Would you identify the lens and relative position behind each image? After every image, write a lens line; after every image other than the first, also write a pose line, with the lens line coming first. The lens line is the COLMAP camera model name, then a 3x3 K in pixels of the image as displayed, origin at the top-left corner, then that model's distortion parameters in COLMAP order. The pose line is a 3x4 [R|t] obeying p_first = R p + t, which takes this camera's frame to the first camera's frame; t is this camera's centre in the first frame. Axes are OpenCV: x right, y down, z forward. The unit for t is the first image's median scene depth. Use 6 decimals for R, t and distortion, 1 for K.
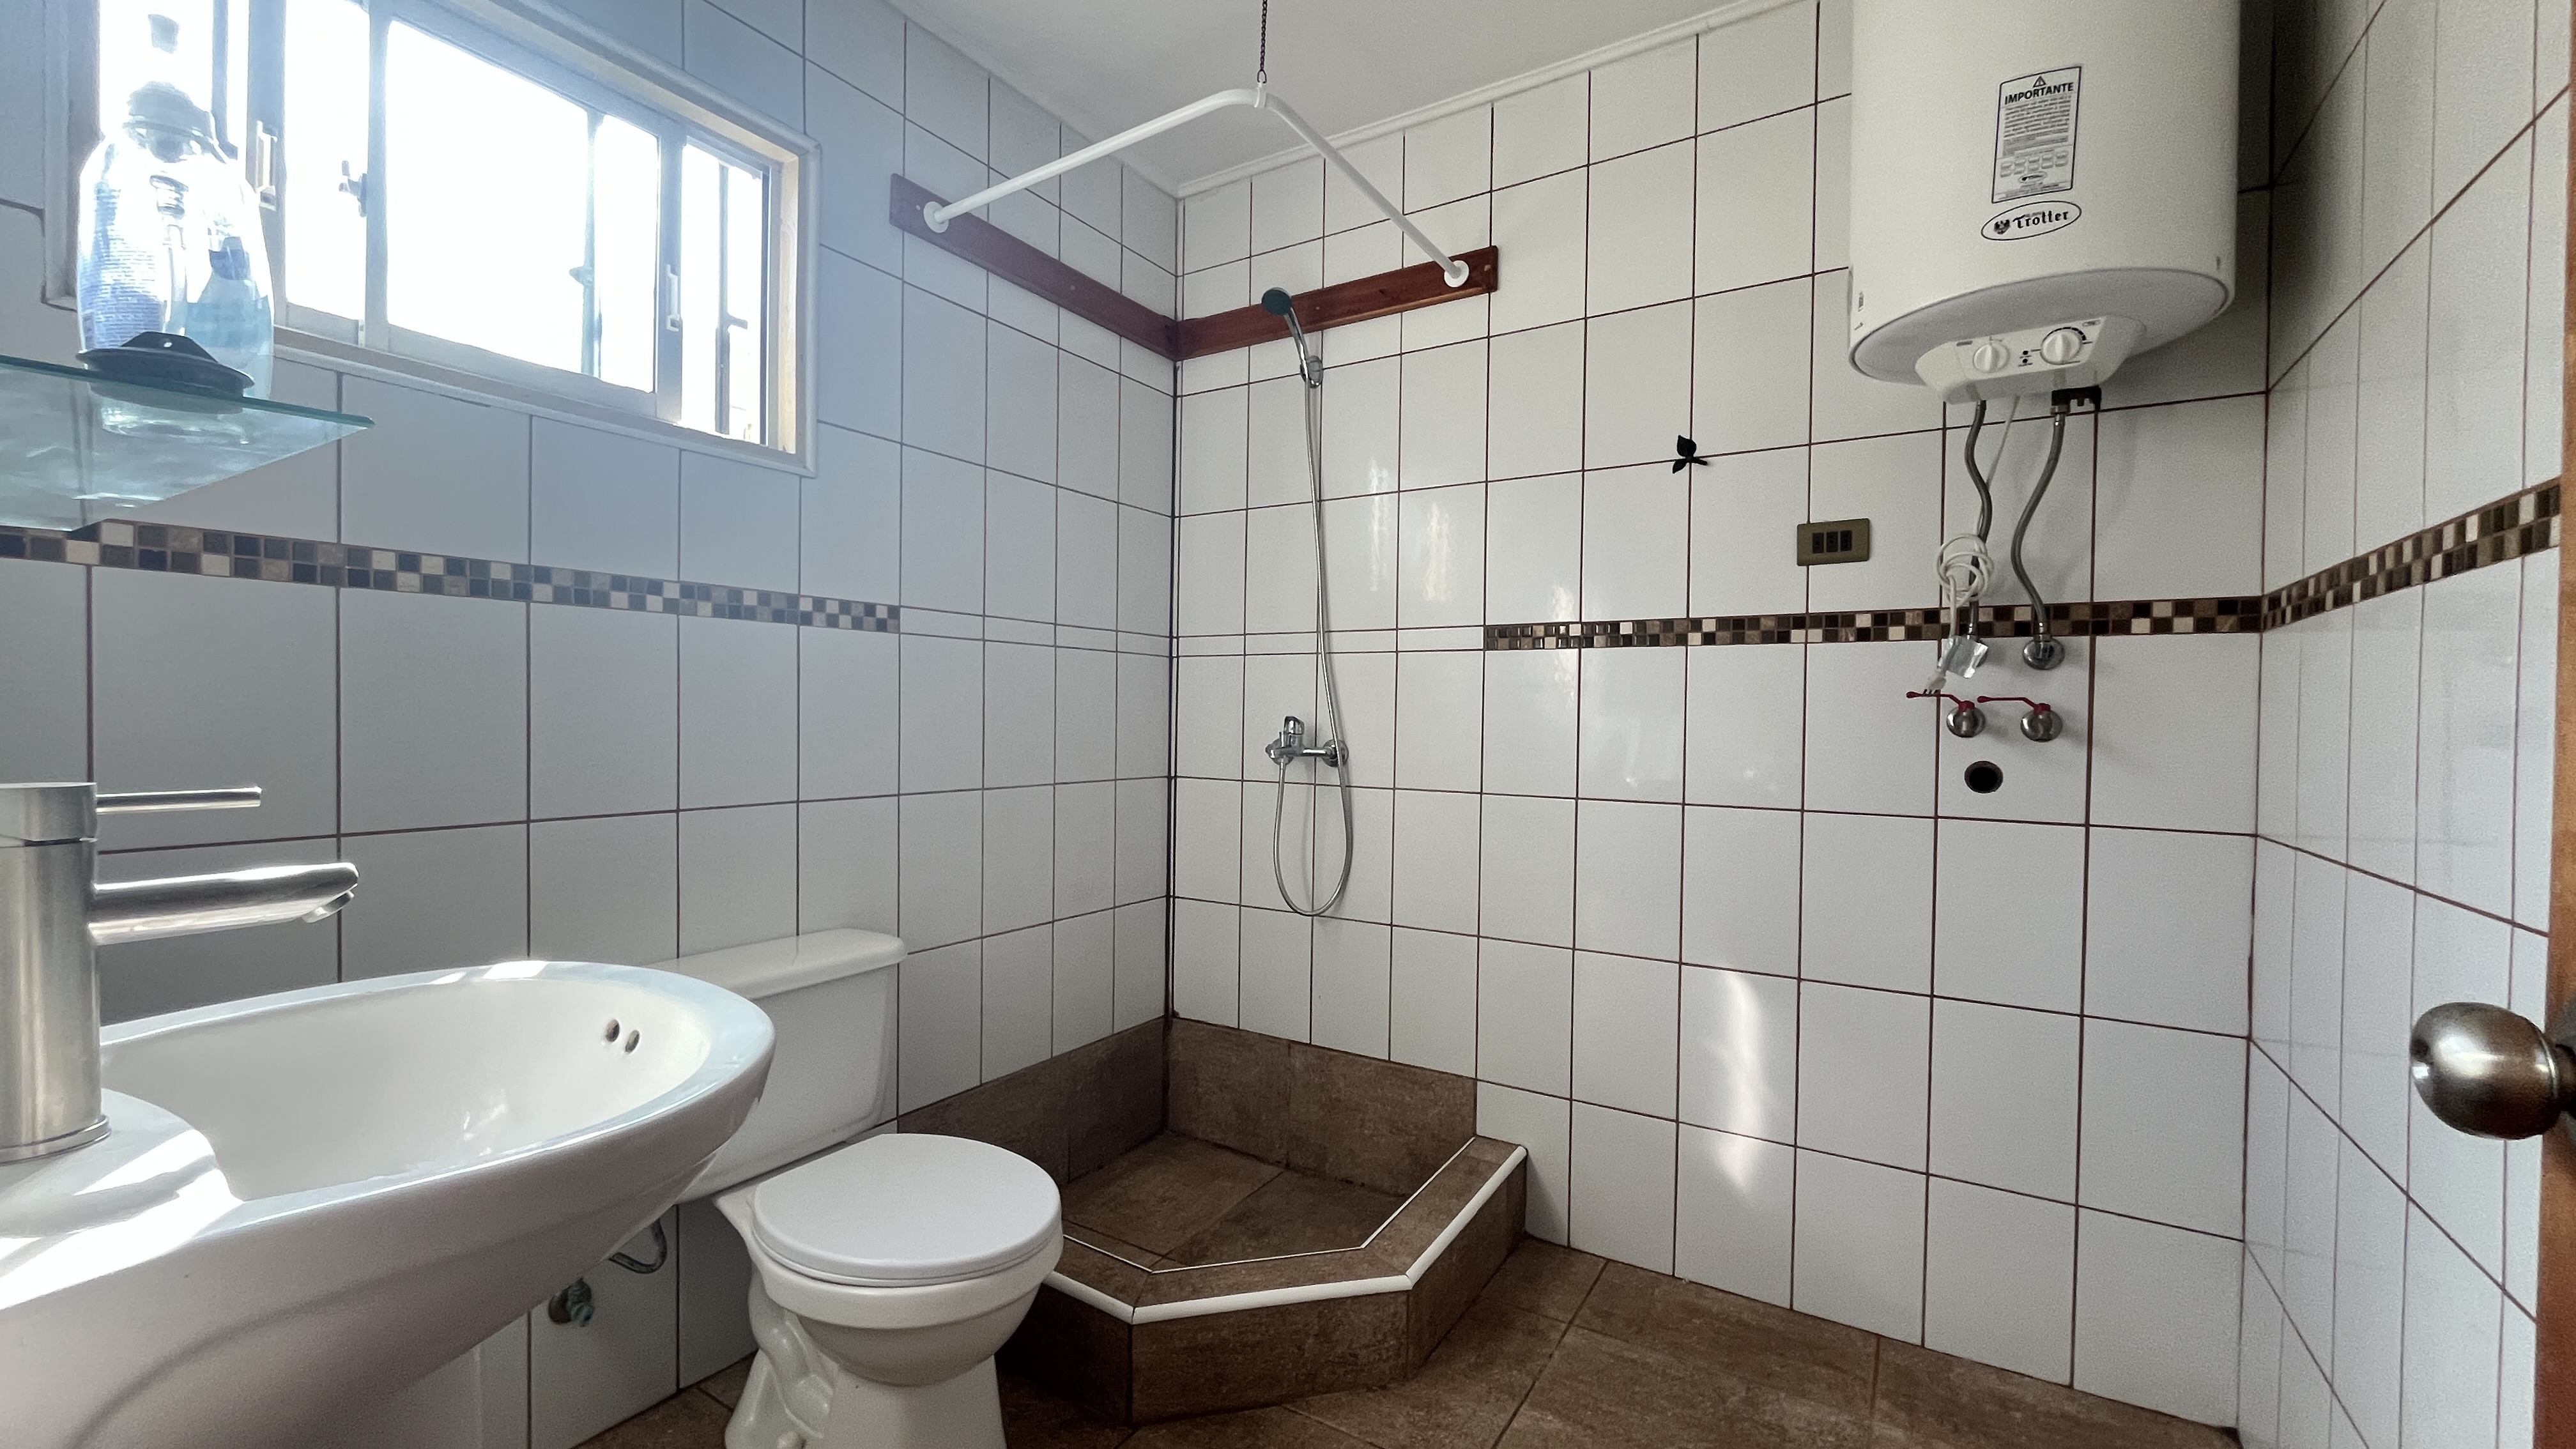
lens RADIAL K [[1054.7, 0, 1279.0], [0, 1054.7, 728.1], [0, 0, 1]] dist [-0.000287, 0.000852]
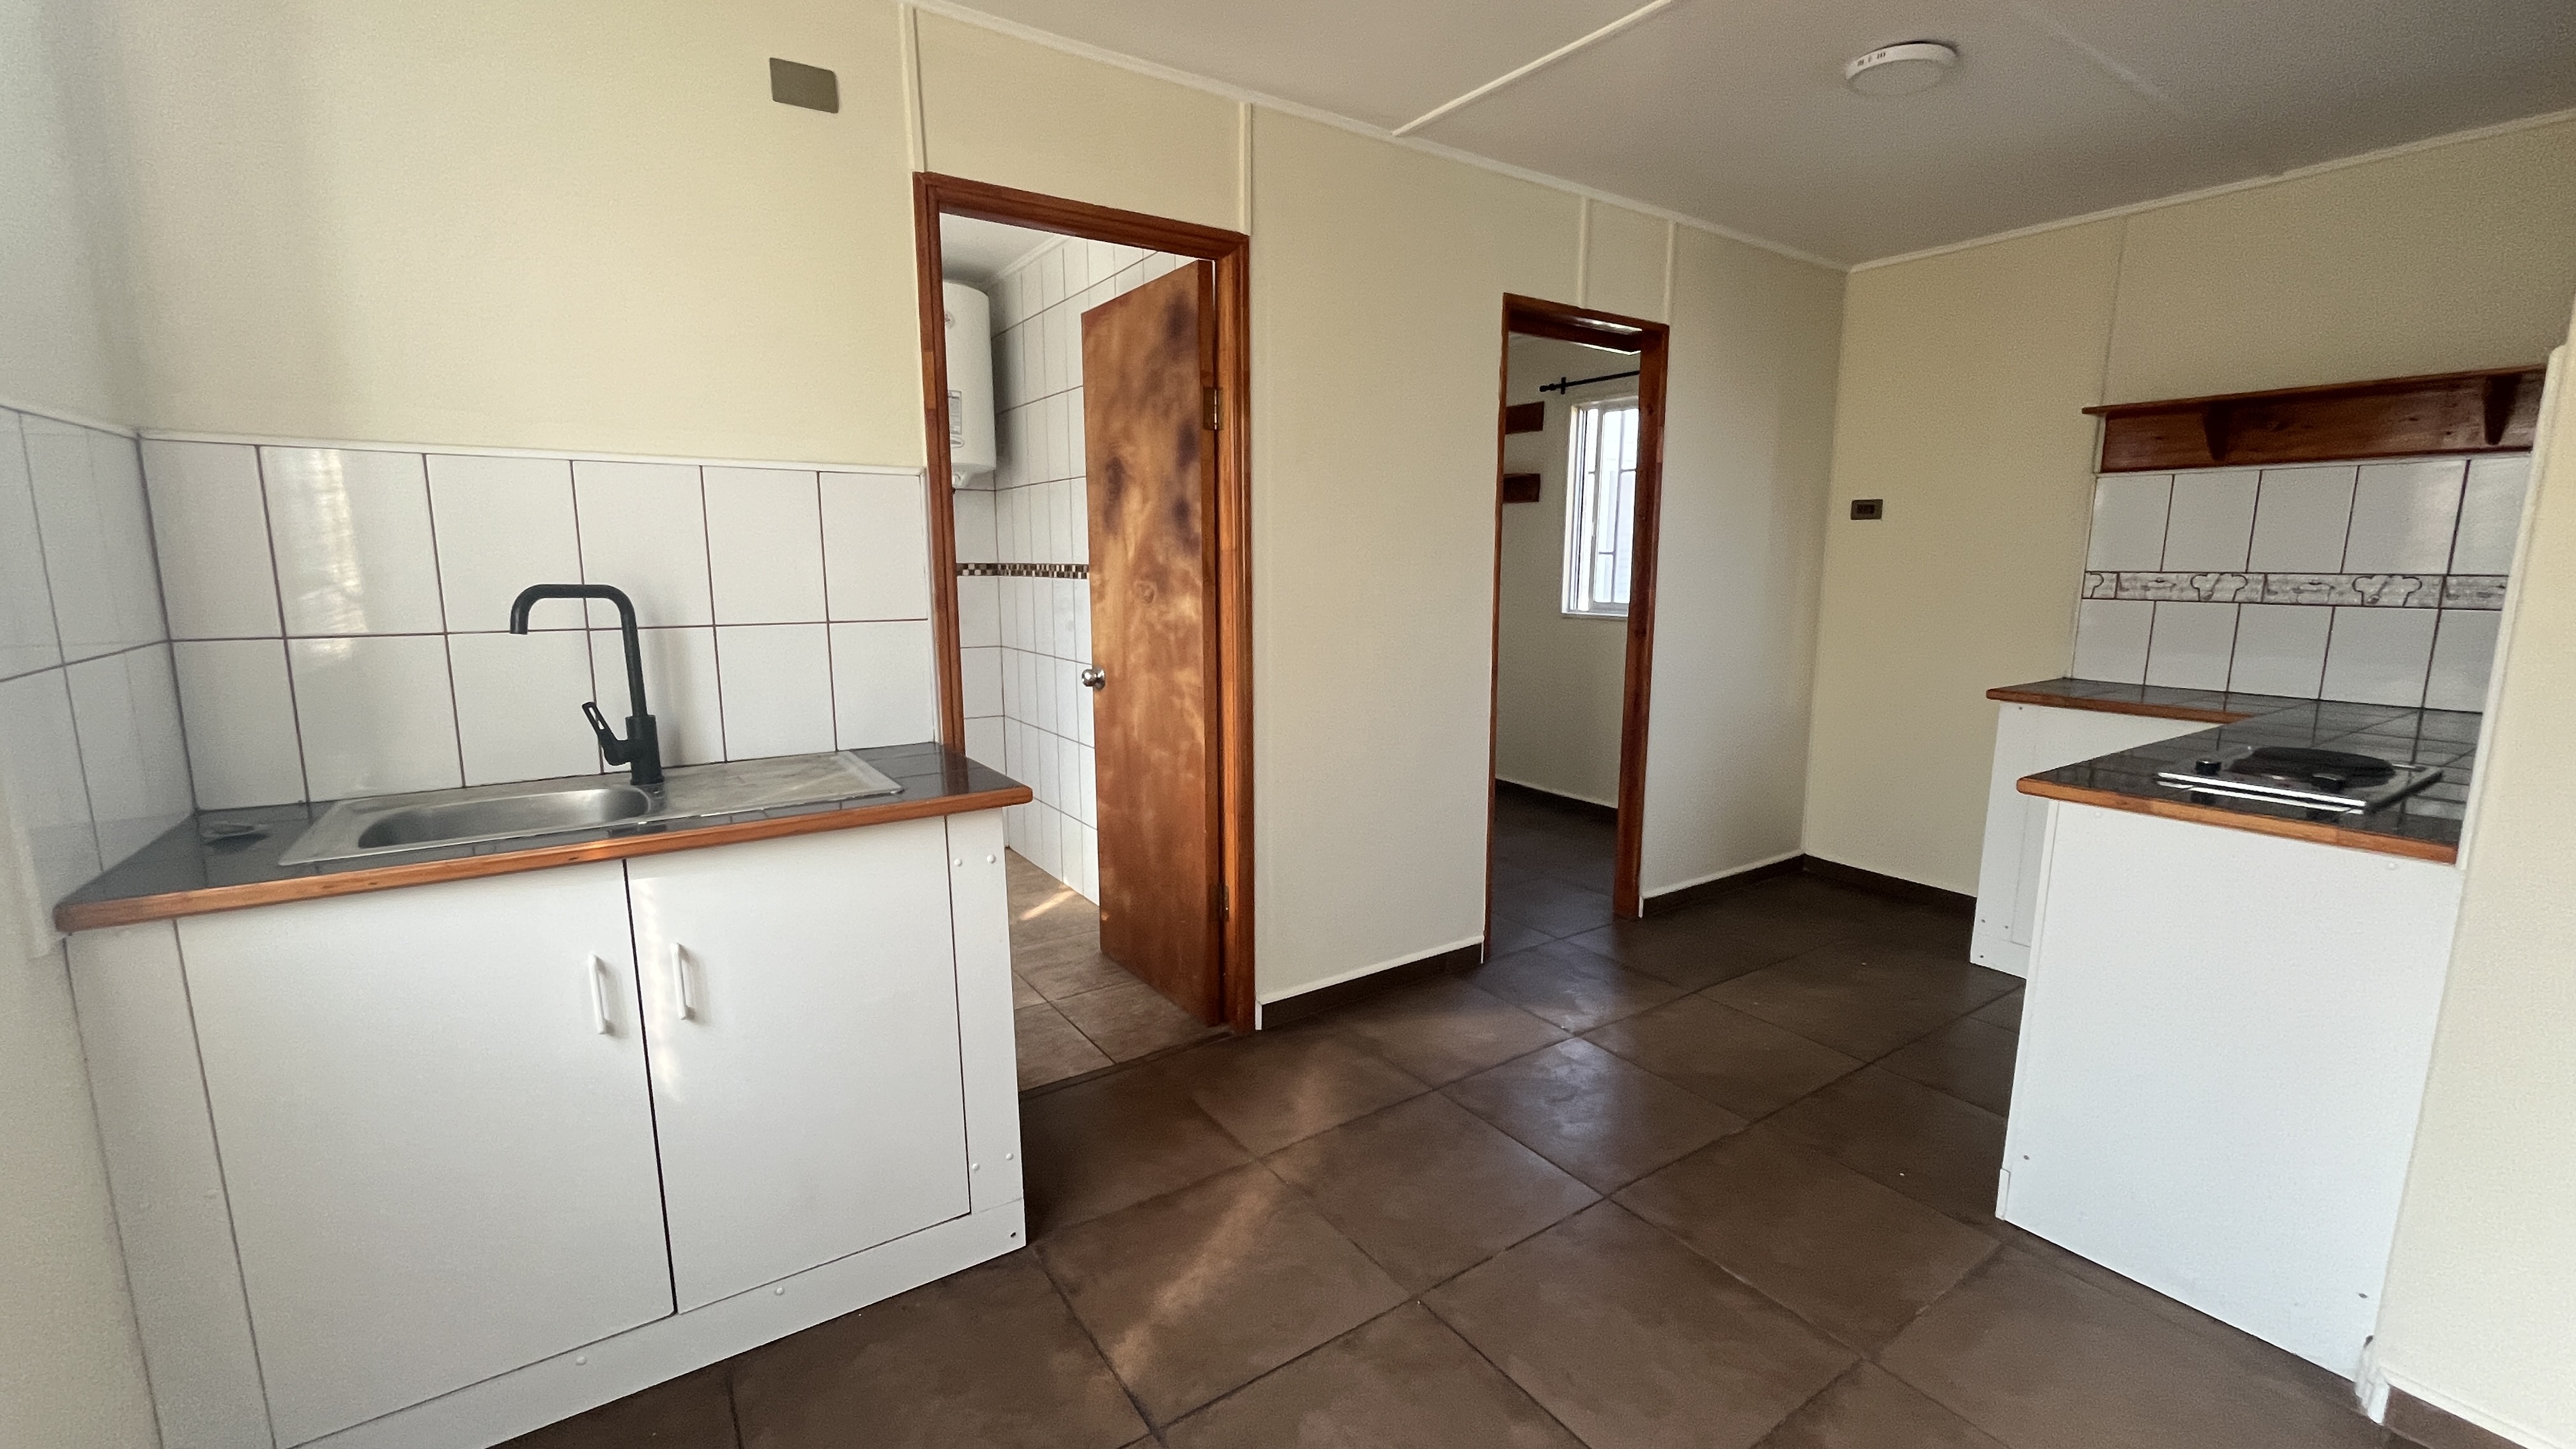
lens RADIAL K [[1054.7, 0, 1282.8], [0, 1054.7, 728.0], [0, 0, 1]] dist [-0.000287, 0.000852]
pose [[0.412028, -0.155743, 0.897762, -1.312520], [0.017590, 0.986460, 0.163057, -0.127464], [-0.911002, -0.051393, 0.409188, -0.852636]]
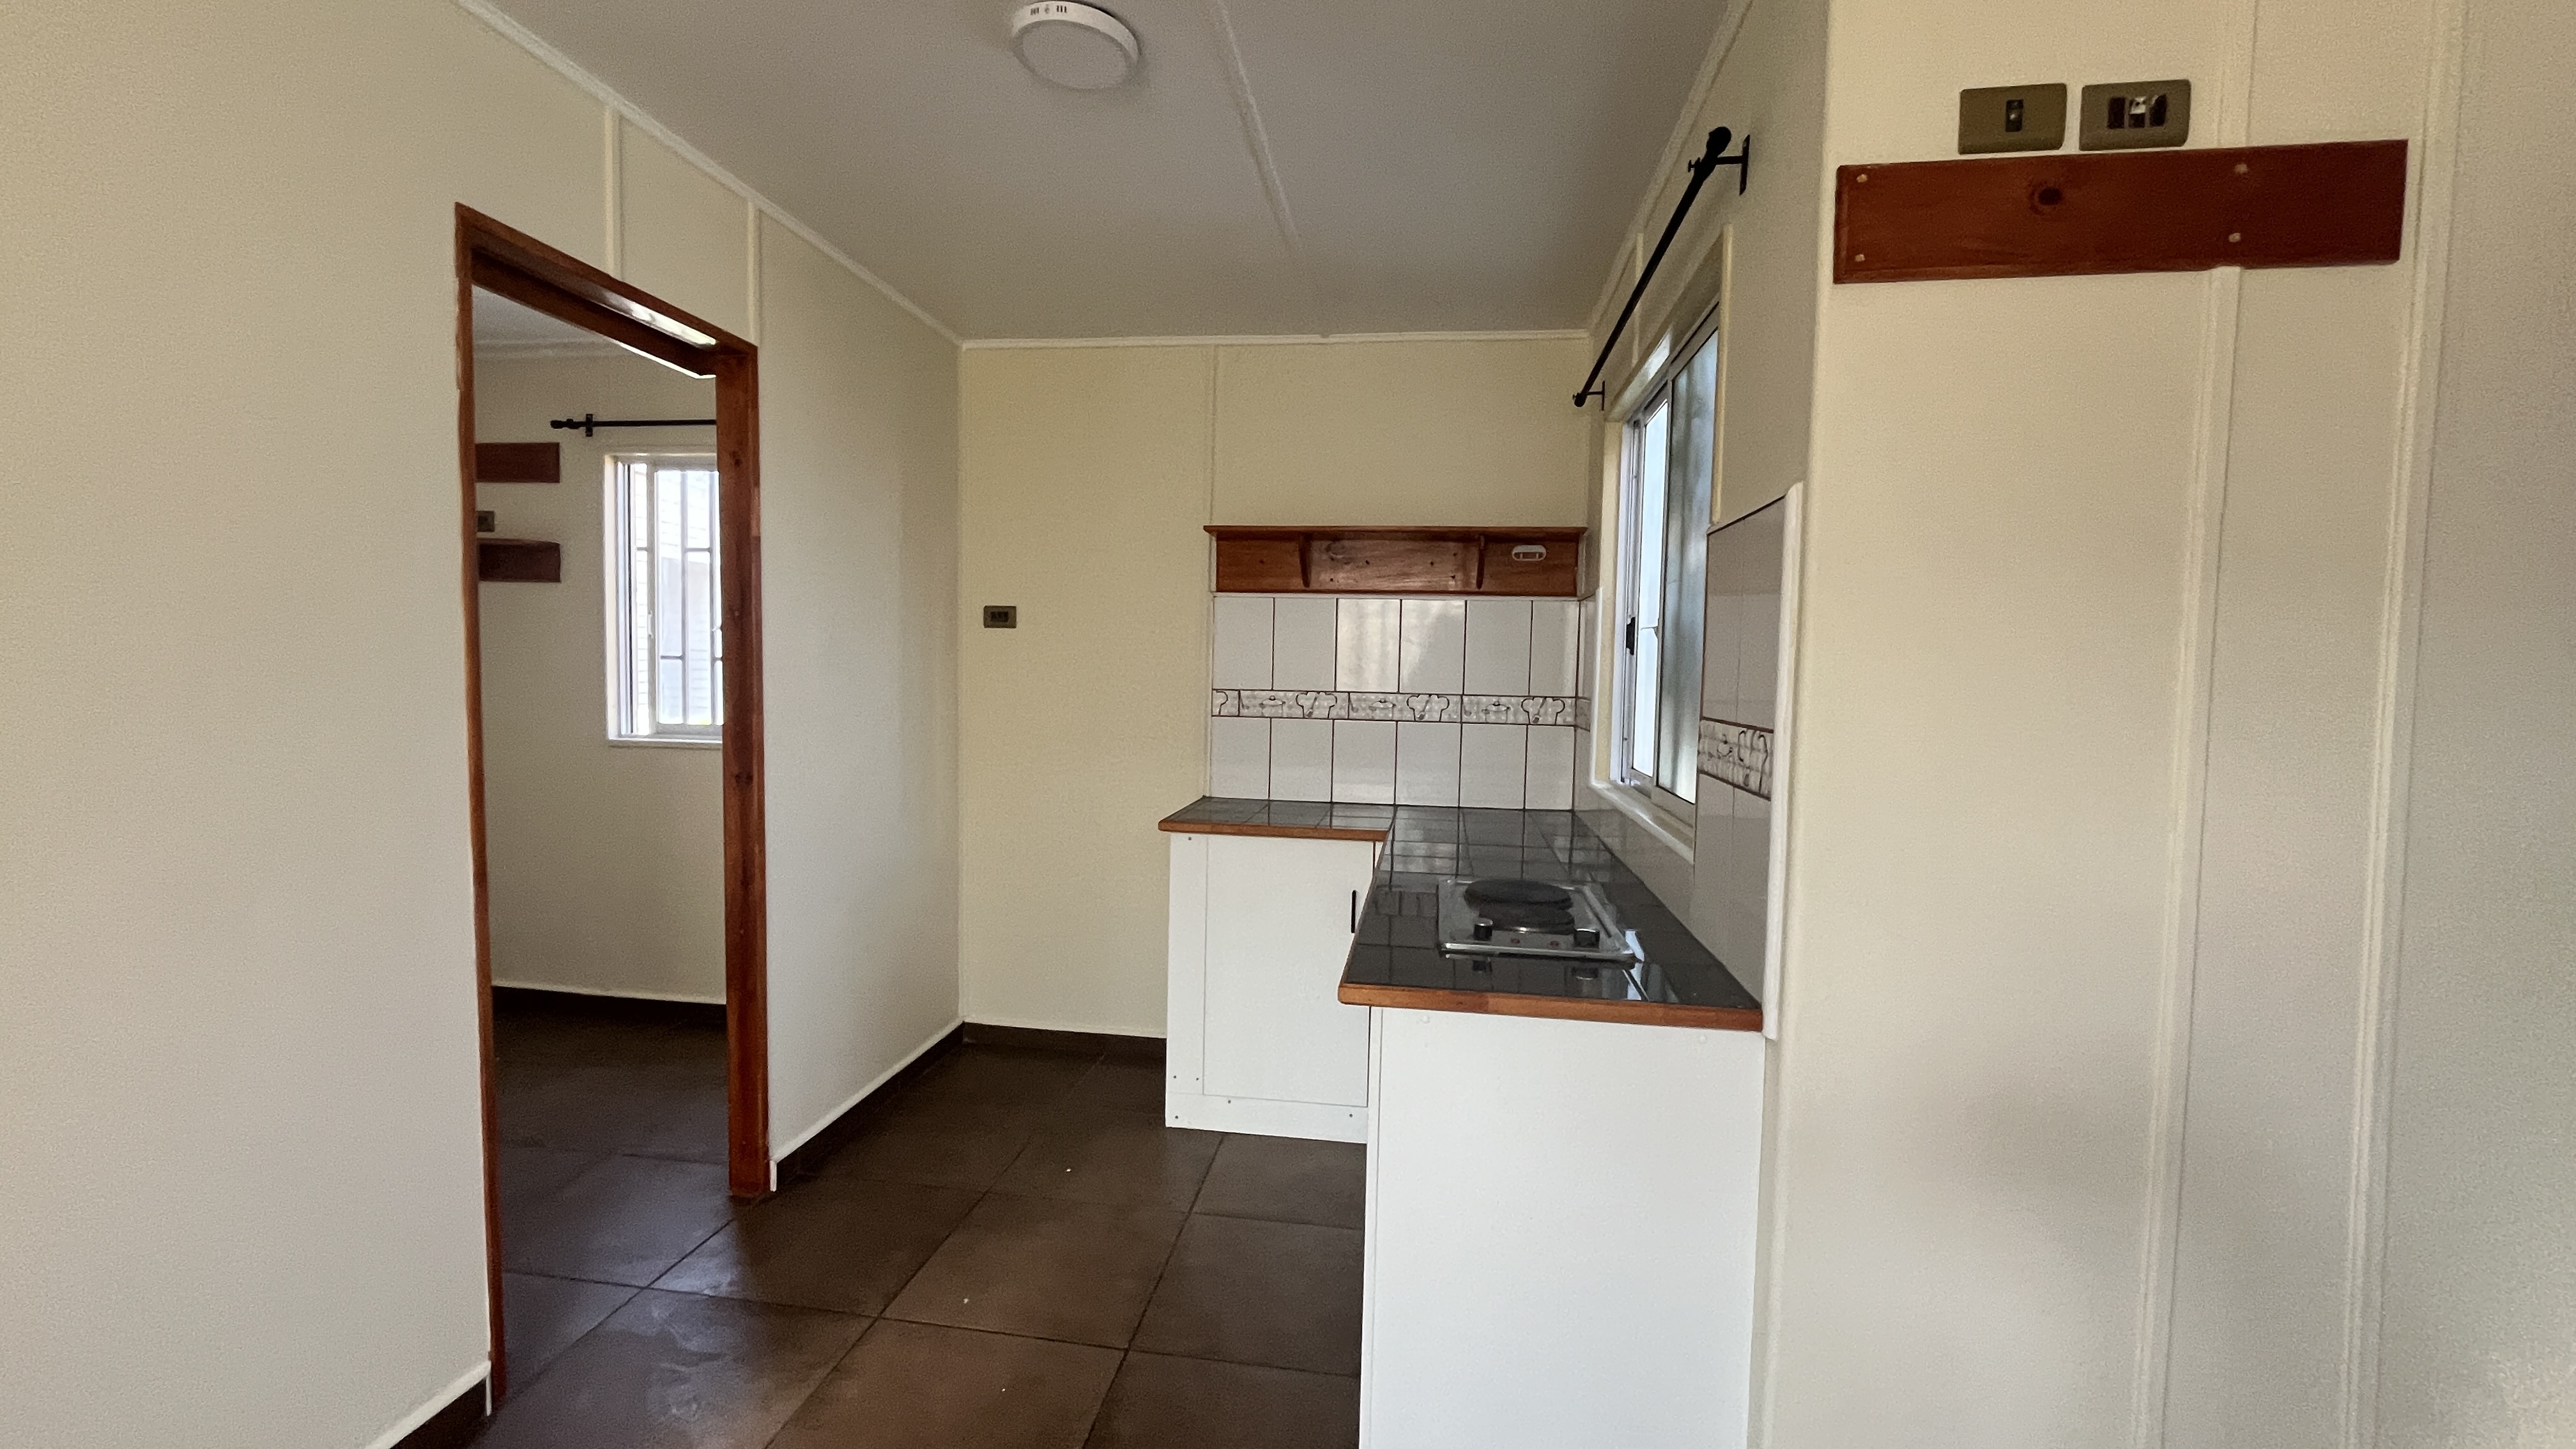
lens RADIAL K [[1054.7, 0, 1285.3], [0, 1054.7, 730.2], [0, 0, 1]] dist [-0.000287, 0.000852]
pose [[-0.394756, -0.074608, 0.915752, -0.690065], [-0.009348, 0.996972, 0.077196, -0.145875], [-0.918739, 0.021913, -0.394258, -0.740139]]
